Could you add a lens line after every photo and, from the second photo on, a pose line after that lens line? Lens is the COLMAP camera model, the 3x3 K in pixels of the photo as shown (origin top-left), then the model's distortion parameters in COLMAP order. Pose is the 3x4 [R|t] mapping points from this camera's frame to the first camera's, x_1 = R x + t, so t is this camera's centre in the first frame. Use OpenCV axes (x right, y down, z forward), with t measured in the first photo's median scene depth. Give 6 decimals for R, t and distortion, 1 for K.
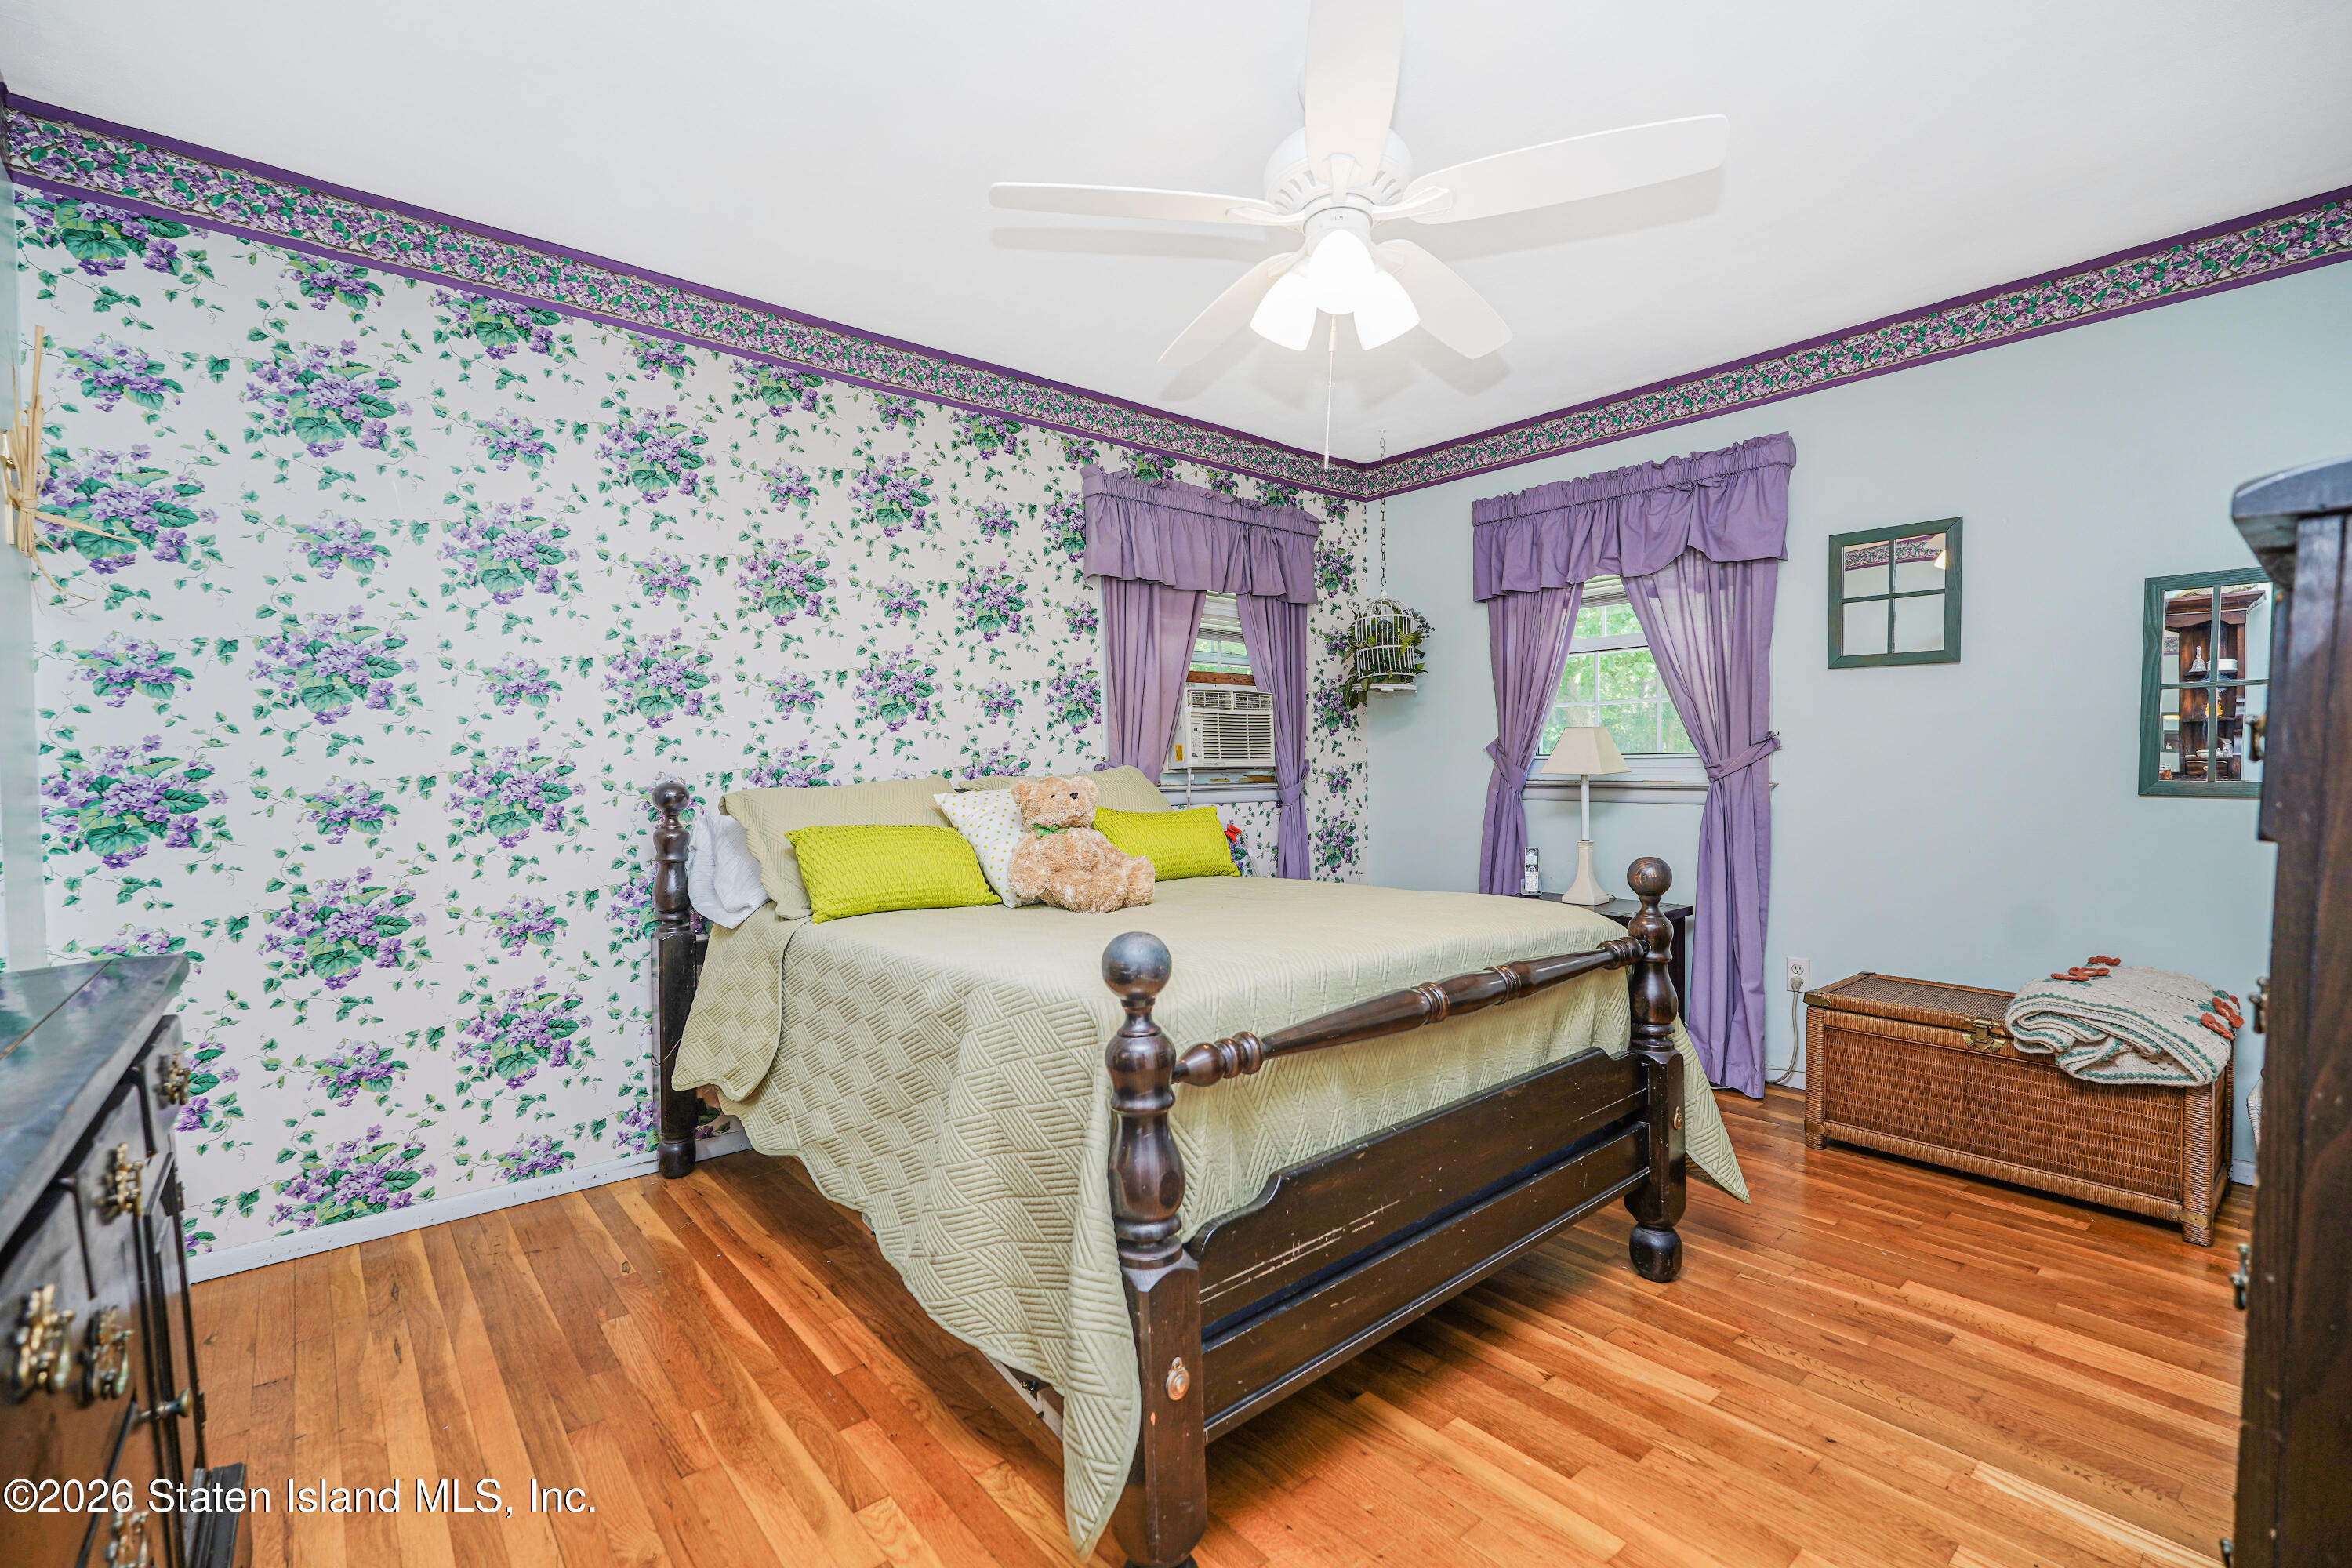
lens RADIAL K [[1035.9, 0, 1174.3], [0, 1035.9, 790.3], [0, 0, 1]] dist [-0.017924, 0.008357]
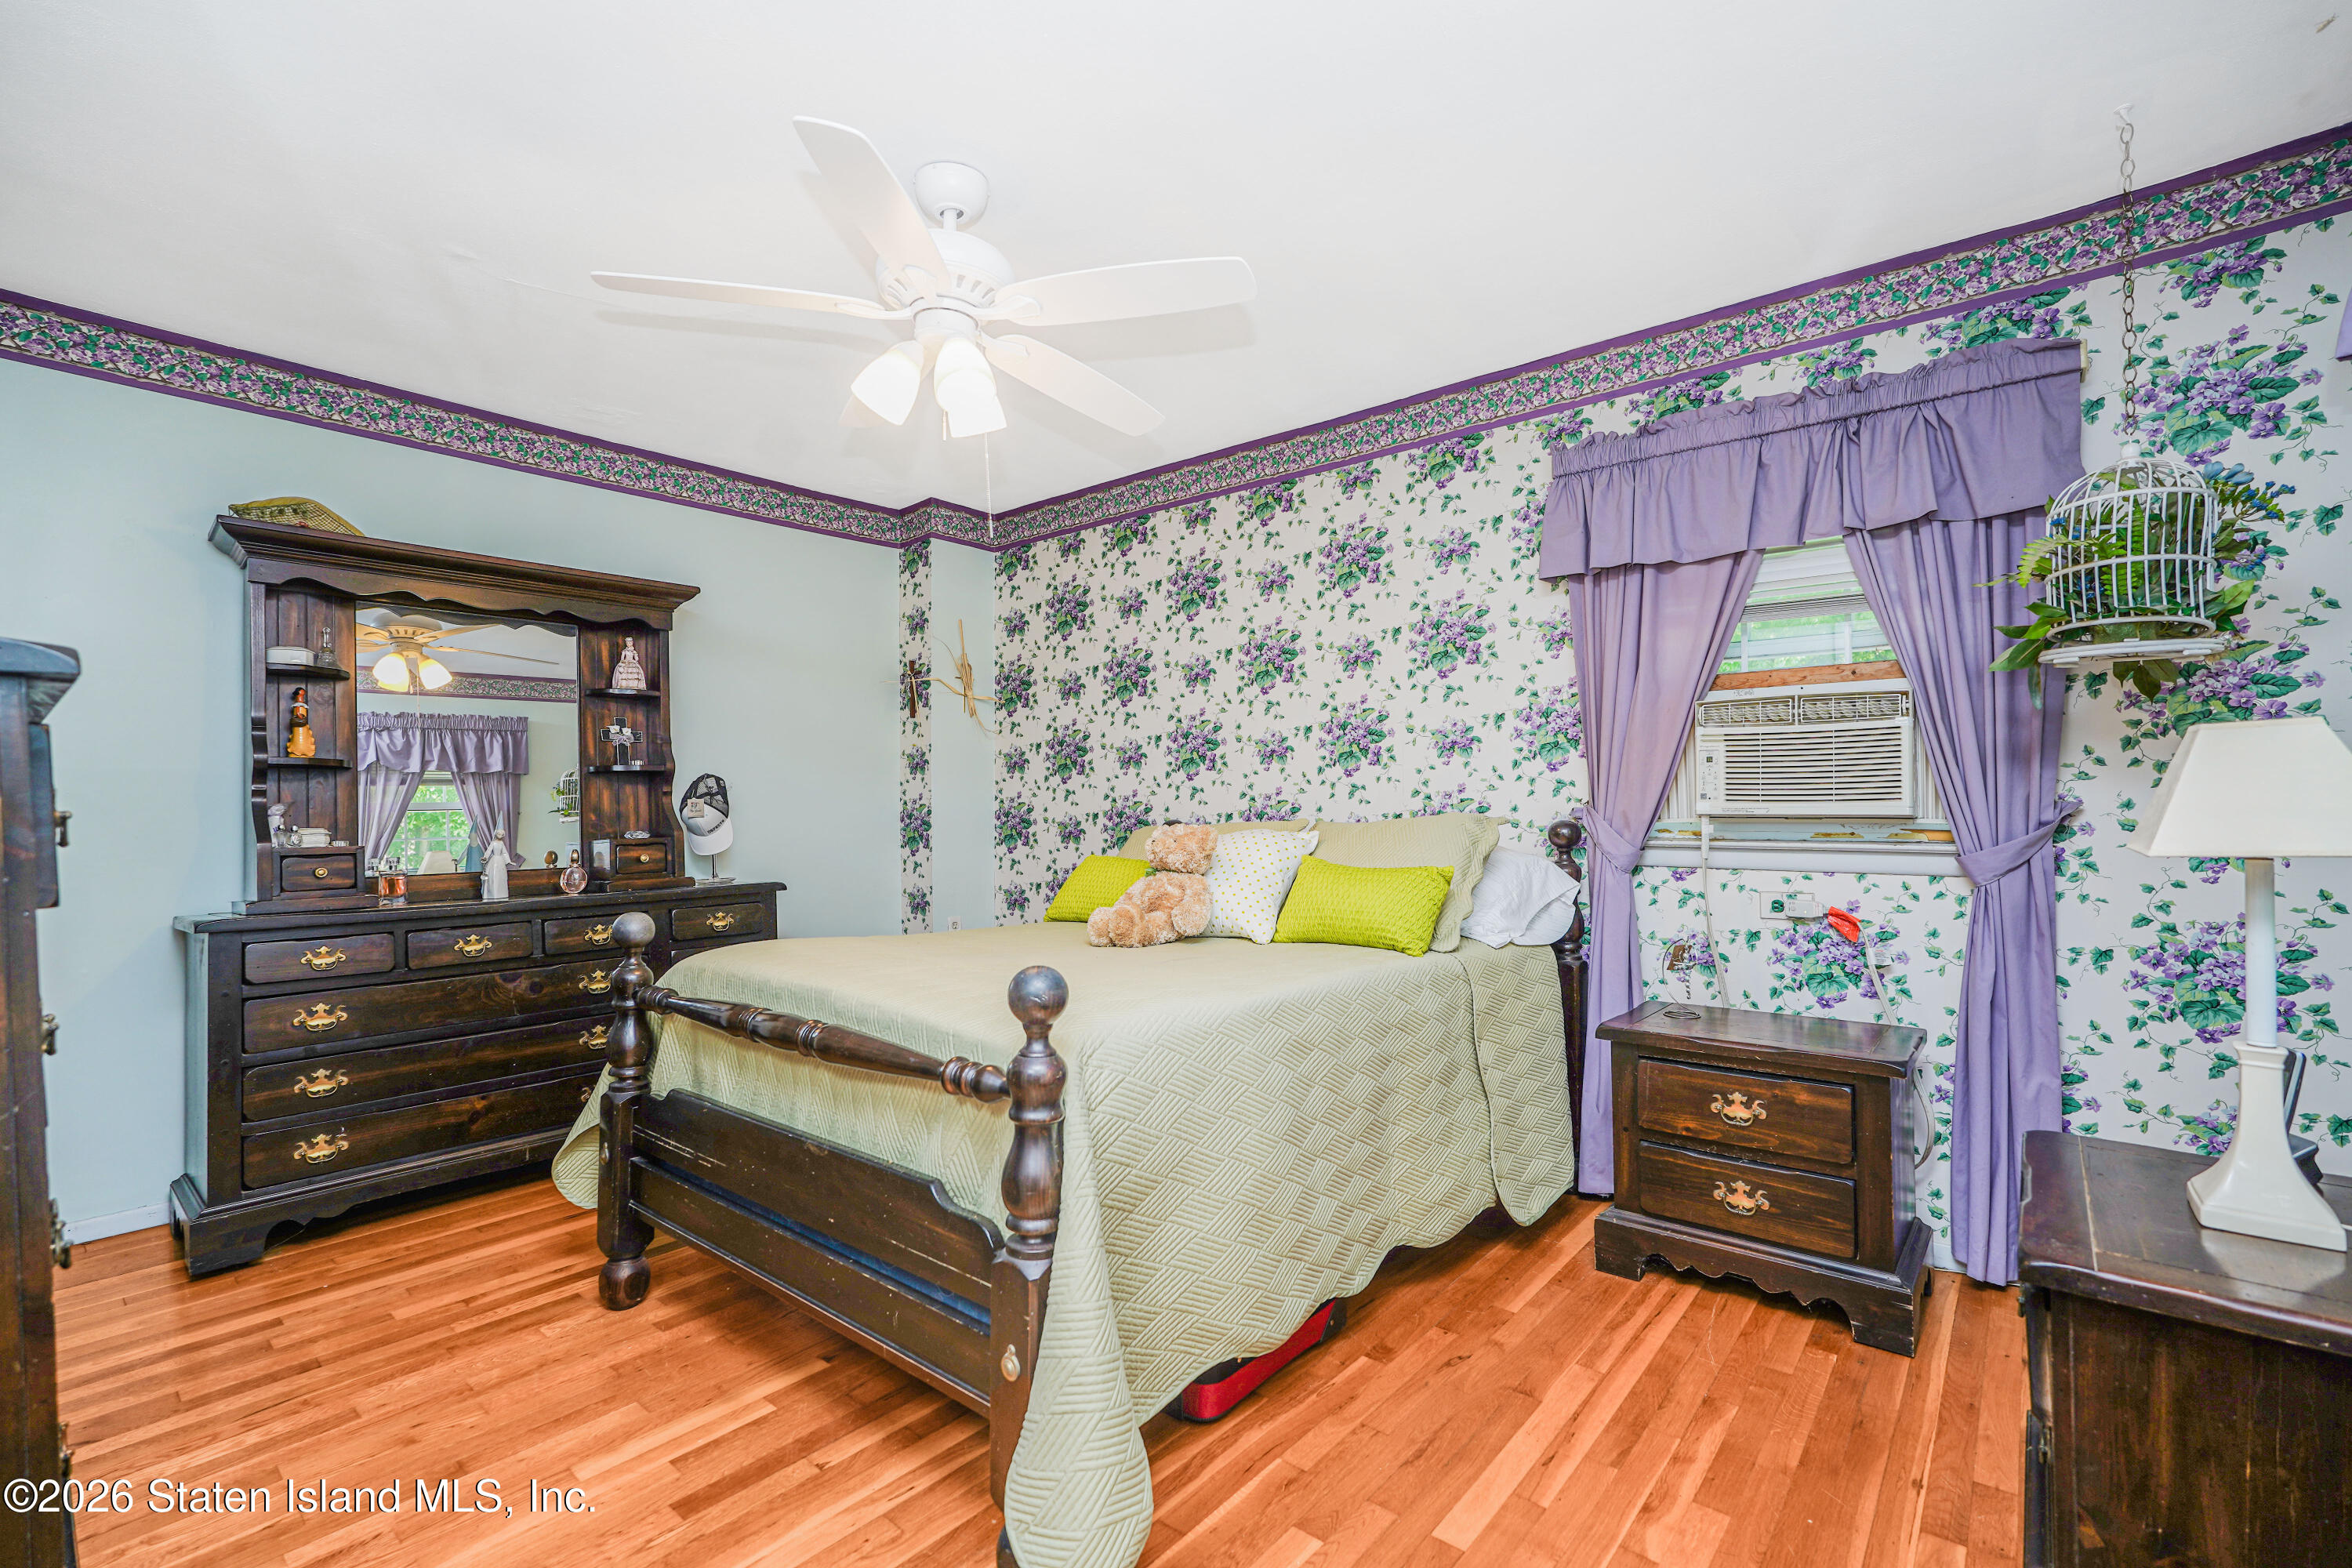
lens RADIAL K [[1035.9, 0, 1174.3], [0, 1035.9, 790.3], [0, 0, 1]] dist [-0.017924, 0.008357]
pose [[0.166034, -0.008766, -0.986081, 0.742735], [-0.024037, 0.999627, -0.012934, -0.024387], [0.985827, 0.025850, 0.165761, 0.630280]]
